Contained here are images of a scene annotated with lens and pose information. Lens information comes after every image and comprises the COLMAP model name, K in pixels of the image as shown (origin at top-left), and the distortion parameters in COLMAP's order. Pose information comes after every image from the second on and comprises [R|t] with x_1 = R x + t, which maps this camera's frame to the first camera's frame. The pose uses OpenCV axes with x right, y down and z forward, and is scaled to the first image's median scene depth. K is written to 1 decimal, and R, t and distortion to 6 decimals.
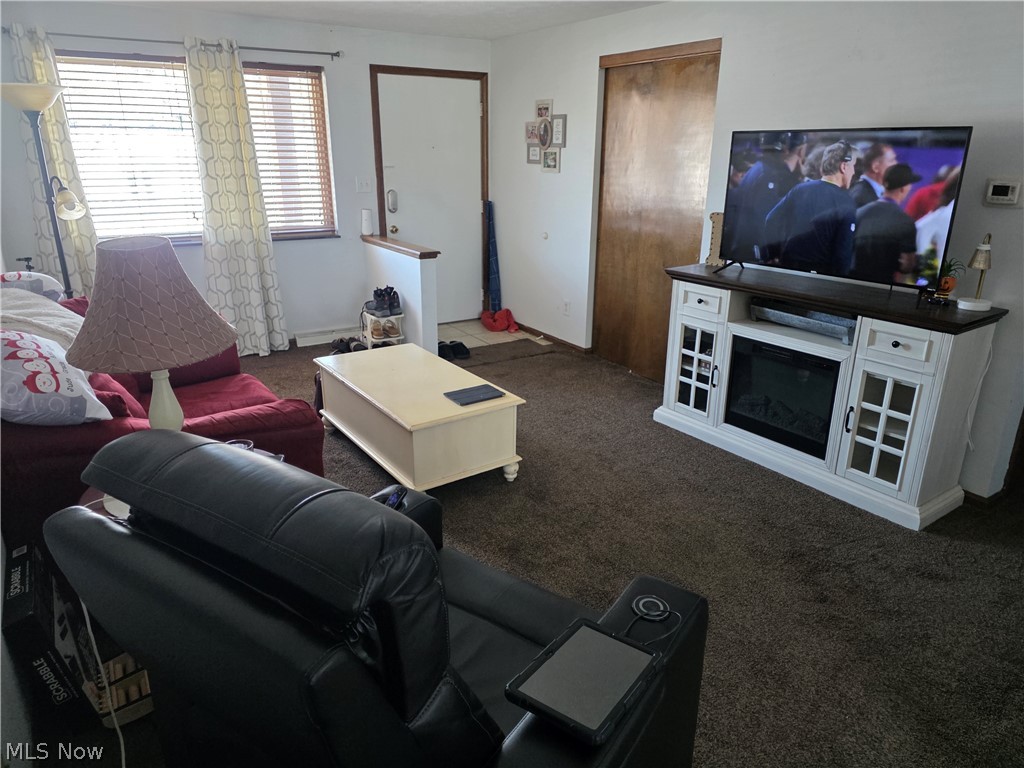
lens RADIAL K [[693.3, 0, 512.7], [0, 693.3, 385.7], [0, 0, 1]] dist [0.013254, 0.001269]
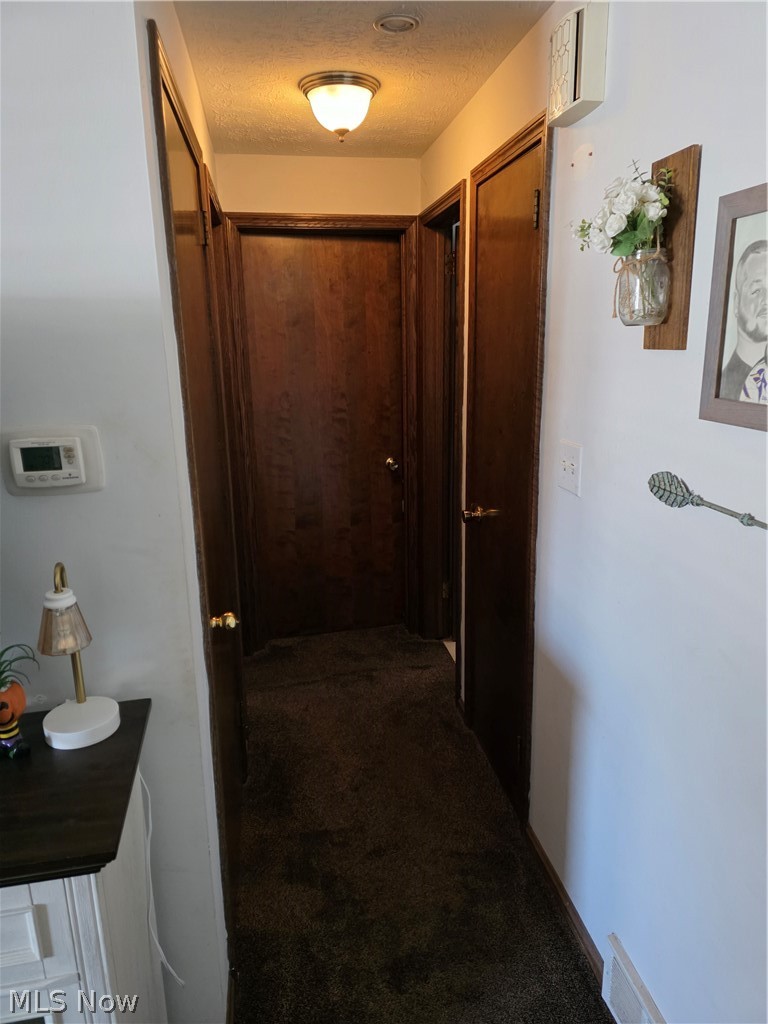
lens RADIAL K [[693.3, 0, 385.5], [0, 693.3, 511.4], [0, 0, 1]] dist [0.013254, 0.001269]
pose [[0.400368, -0.238362, 0.884810, 0.408630], [0.325171, 0.939695, 0.106010, -0.227060], [-0.856720, 0.245271, 0.453732, 0.646856]]
